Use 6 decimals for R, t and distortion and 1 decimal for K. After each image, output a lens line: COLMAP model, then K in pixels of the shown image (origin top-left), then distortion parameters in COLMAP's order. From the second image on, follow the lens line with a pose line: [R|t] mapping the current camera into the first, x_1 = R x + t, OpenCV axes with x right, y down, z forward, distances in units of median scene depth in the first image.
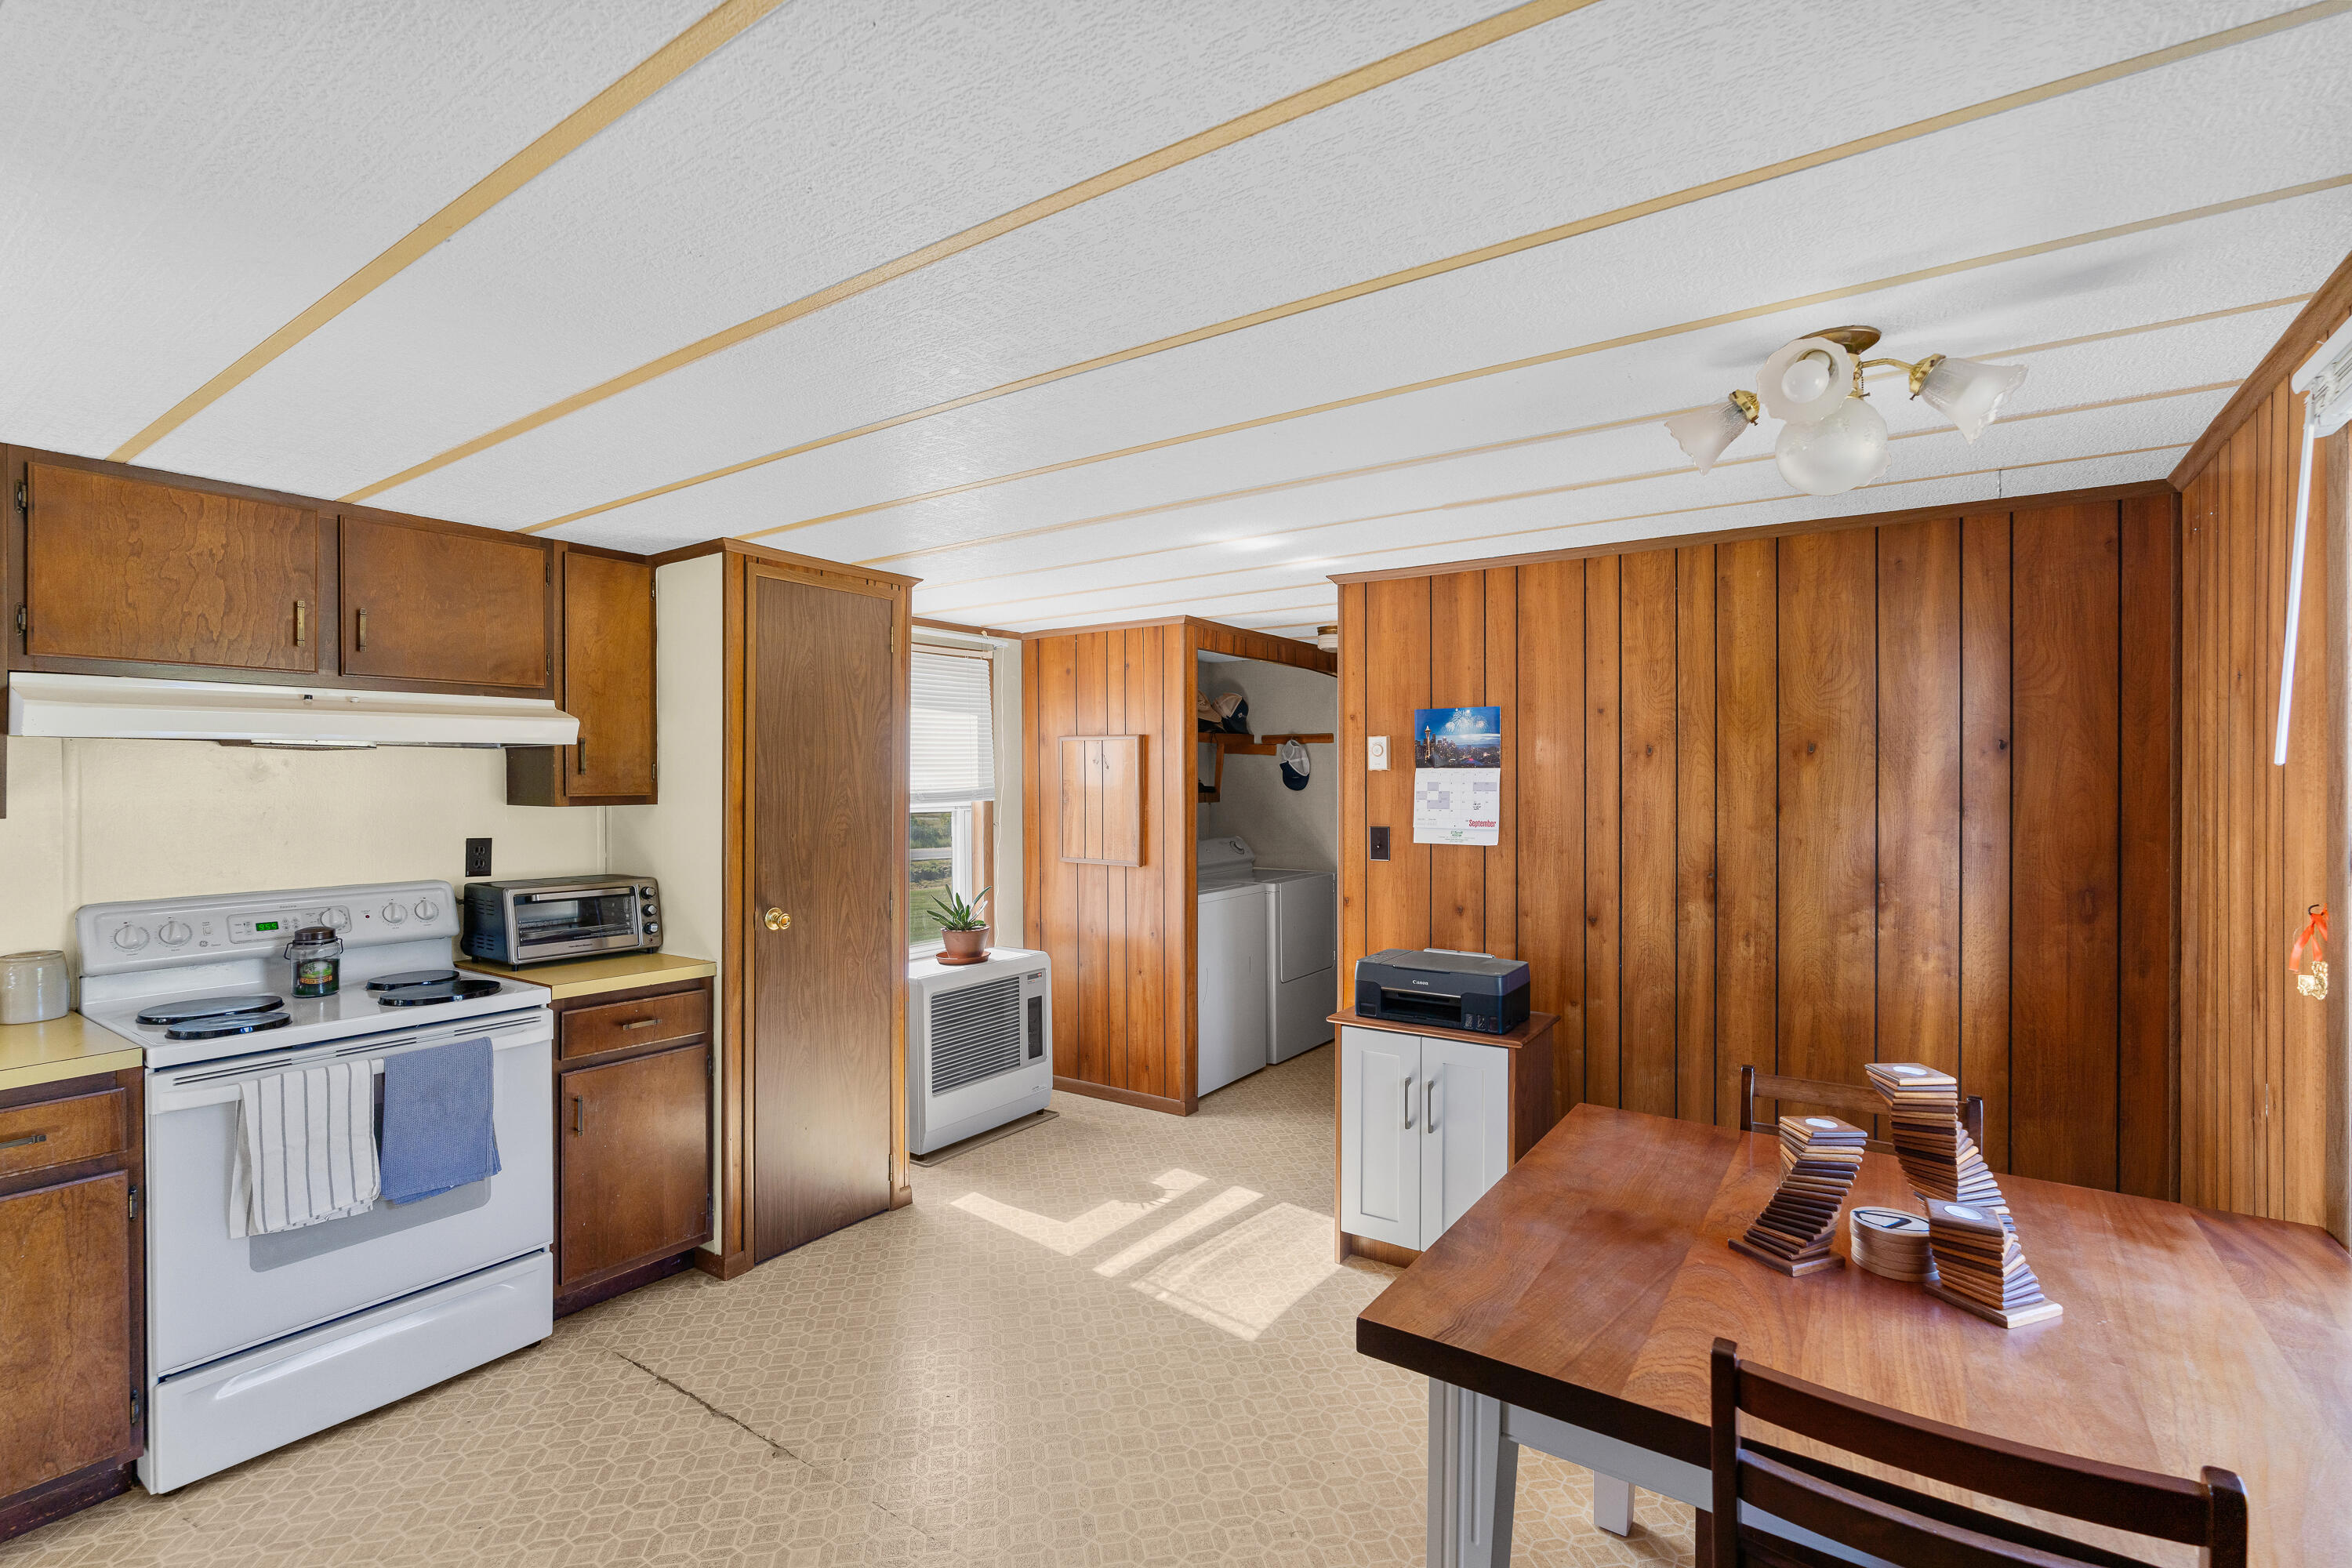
lens RADIAL K [[1066.0, 0, 1164.6], [0, 1066.0, 788.4], [0, 0, 1]] dist [-0.013549, 0.005593]
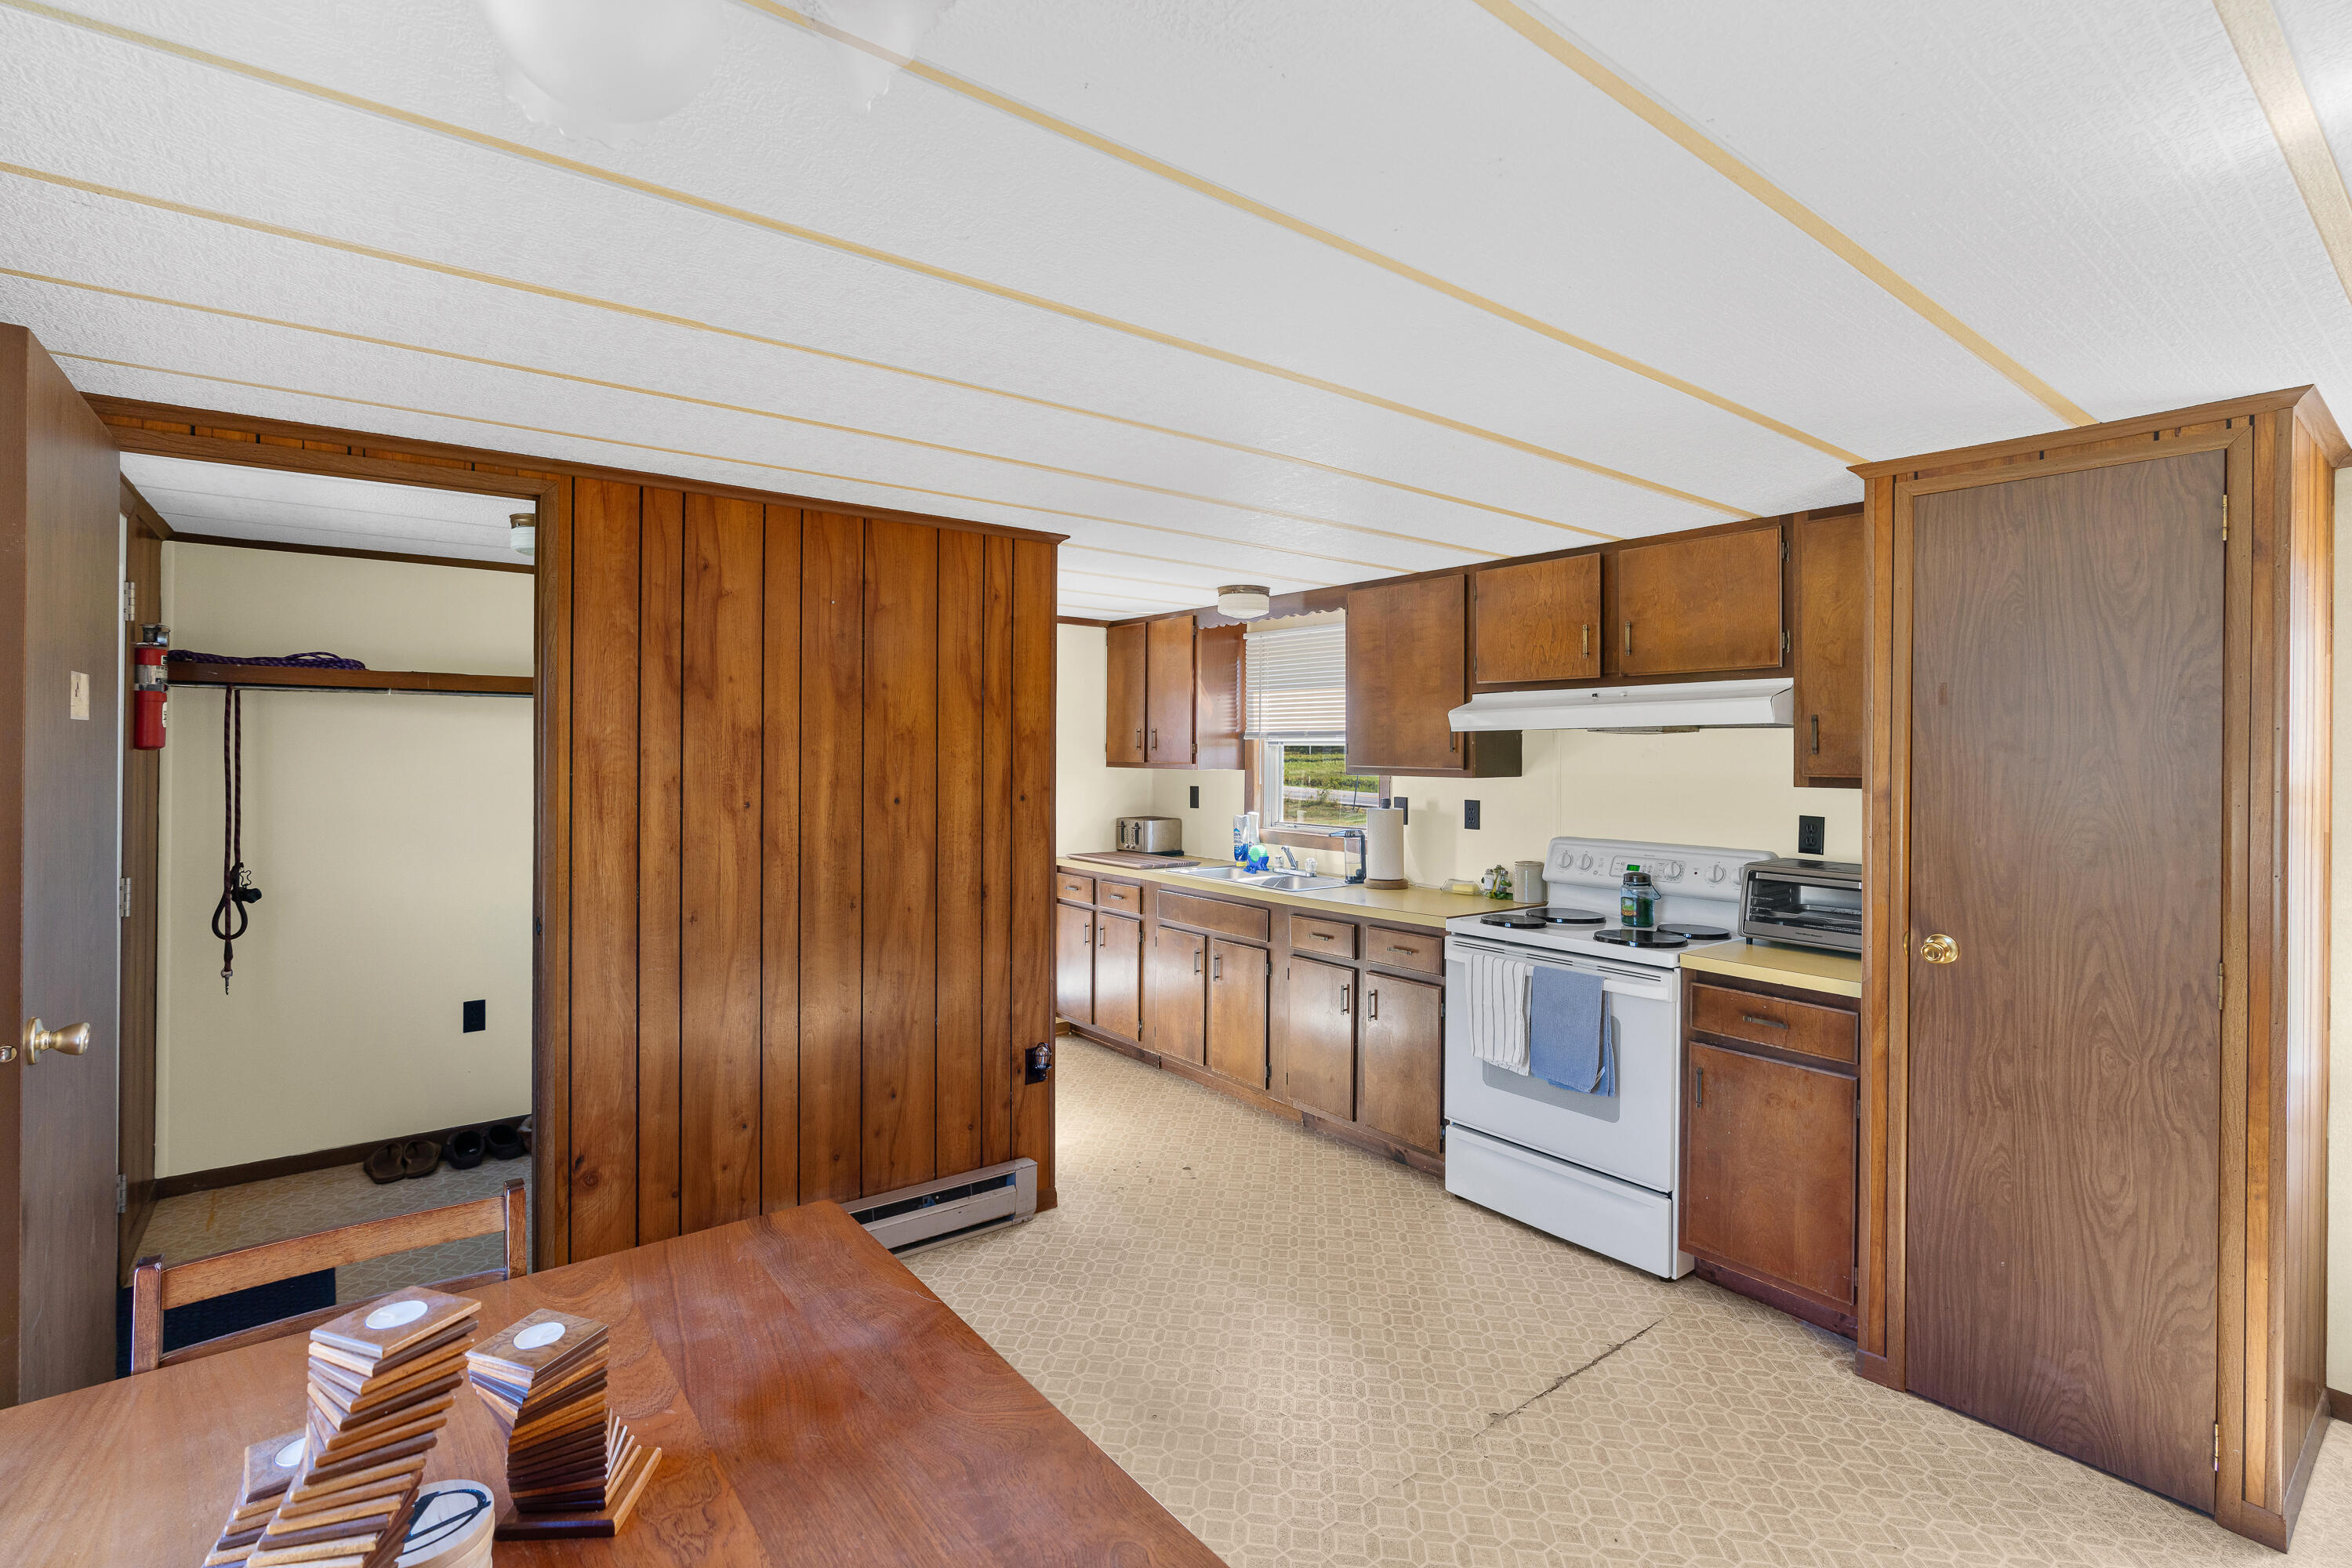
lens RADIAL K [[1066.0, 0, 1157.7], [0, 1066.0, 762.6], [0, 0, 1]] dist [-0.013549, 0.005593]
pose [[-0.292465, 0.011731, -0.956204, 0.599763], [-0.011497, 0.999809, 0.015783, -0.015634], [0.956207, 0.015610, -0.292274, 0.828785]]
